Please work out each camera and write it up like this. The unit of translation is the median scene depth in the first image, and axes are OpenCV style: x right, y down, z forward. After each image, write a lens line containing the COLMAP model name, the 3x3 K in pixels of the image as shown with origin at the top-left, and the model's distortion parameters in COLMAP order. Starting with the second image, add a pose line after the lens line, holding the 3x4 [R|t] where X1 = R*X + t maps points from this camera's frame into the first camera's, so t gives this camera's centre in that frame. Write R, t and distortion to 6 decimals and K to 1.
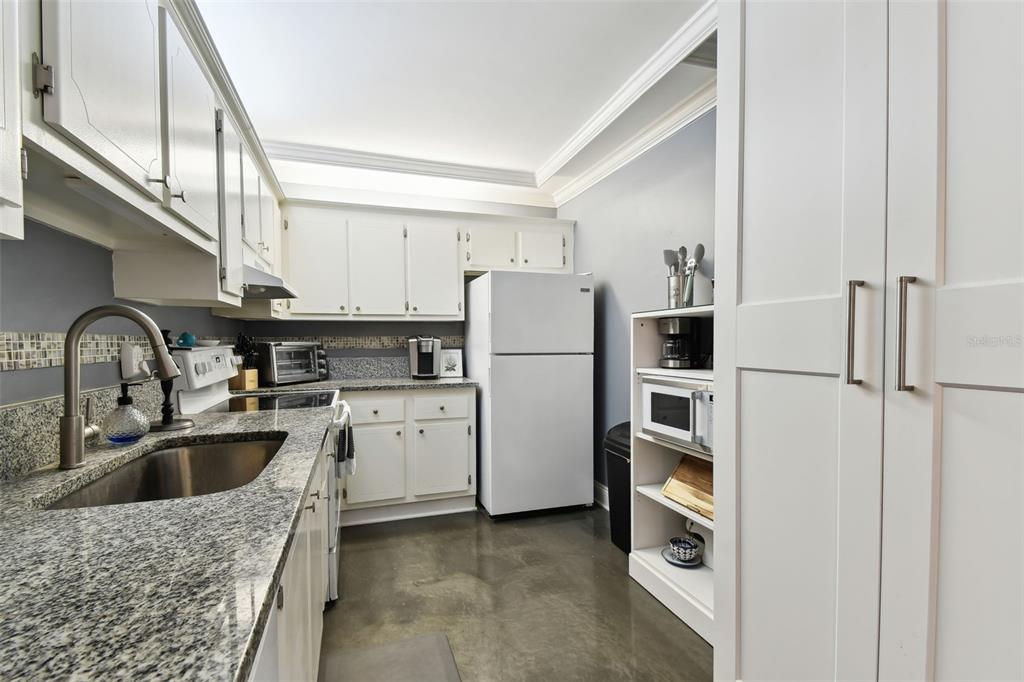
lens RADIAL K [[462.1, 0, 510.4], [0, 462.1, 355.2], [0, 0, 1]] dist [0.036644, -0.025774]
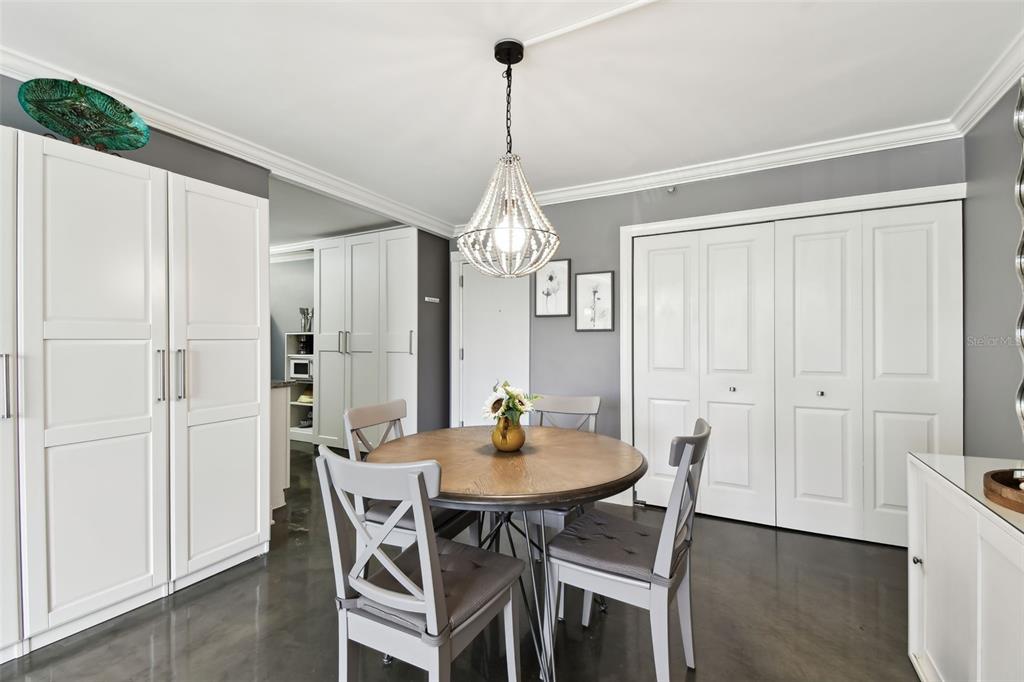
lens RADIAL K [[450.2, 0, 509.4], [0, 450.2, 350.0], [0, 0, 1]] dist [0.054808, -0.030968]
pose [[0.739655, 0.006543, 0.672954, -0.410228], [0.011104, 0.999698, -0.021924, 0.057001], [-0.672895, 0.023688, 0.739359, -1.340732]]
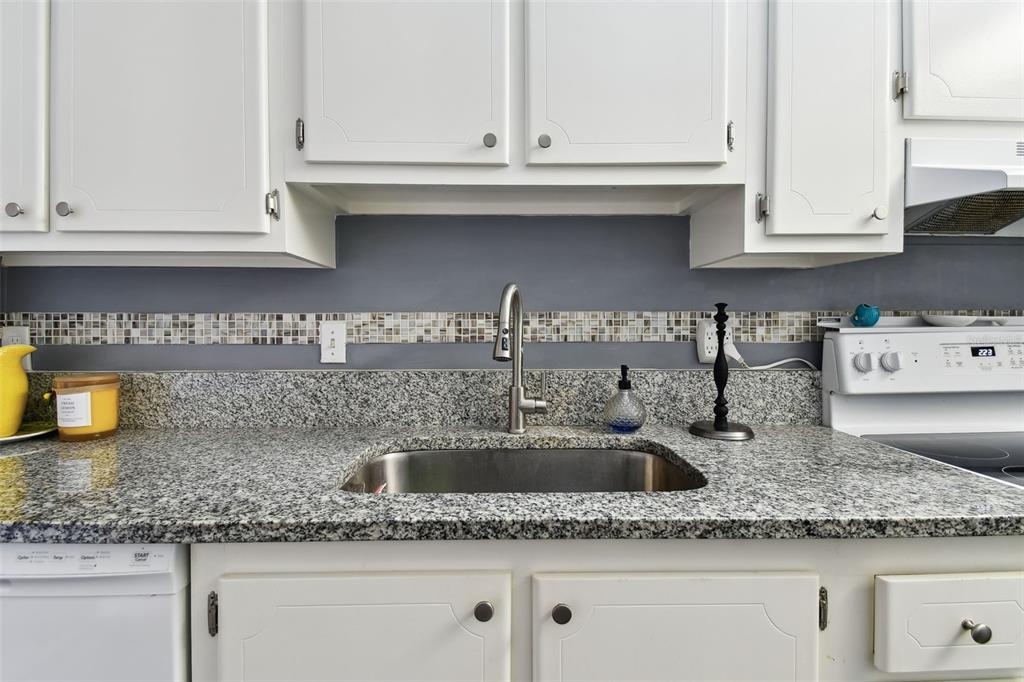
lens RADIAL K [[455.5, 0, 513.9], [0, 455.5, 331.9], [0, 0, 1]] dist [0.038265, -0.023451]
pose [[-0.302265, 0.022689, -0.952954, 0.038216], [-0.025525, 0.999166, 0.031886, -0.013061], [0.952882, 0.033962, -0.301433, 0.514472]]
